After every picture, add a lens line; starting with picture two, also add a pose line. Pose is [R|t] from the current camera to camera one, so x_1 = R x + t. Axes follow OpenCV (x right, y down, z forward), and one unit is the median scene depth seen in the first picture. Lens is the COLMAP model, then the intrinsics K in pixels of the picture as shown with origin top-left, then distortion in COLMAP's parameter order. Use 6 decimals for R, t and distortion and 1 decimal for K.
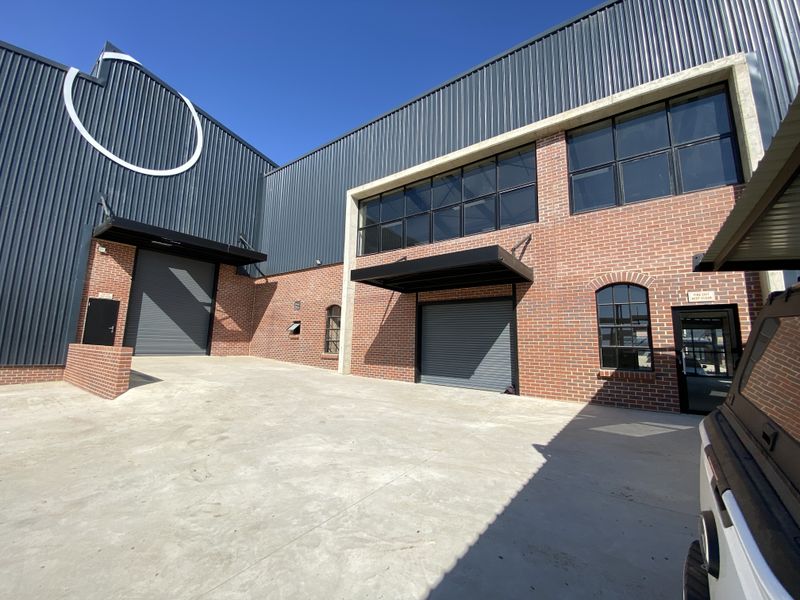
lens RADIAL K [[327.5, 0, 400.0], [0, 327.5, 300.0], [0, 0, 1]] dist [0.053576, -0.036385]
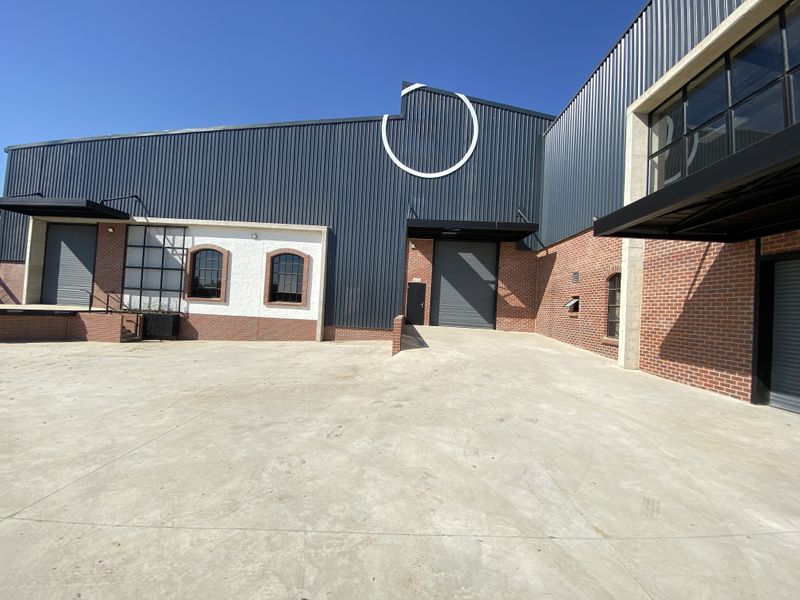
lens RADIAL K [[327.5, 0, 400.0], [0, 327.5, 300.0], [0, 0, 1]] dist [0.053576, -0.036385]
pose [[0.565738, -0.012175, -0.824495, 0.159758], [0.070914, 0.996905, 0.033938, 0.017049], [0.821530, -0.077668, 0.564850, 0.196616]]
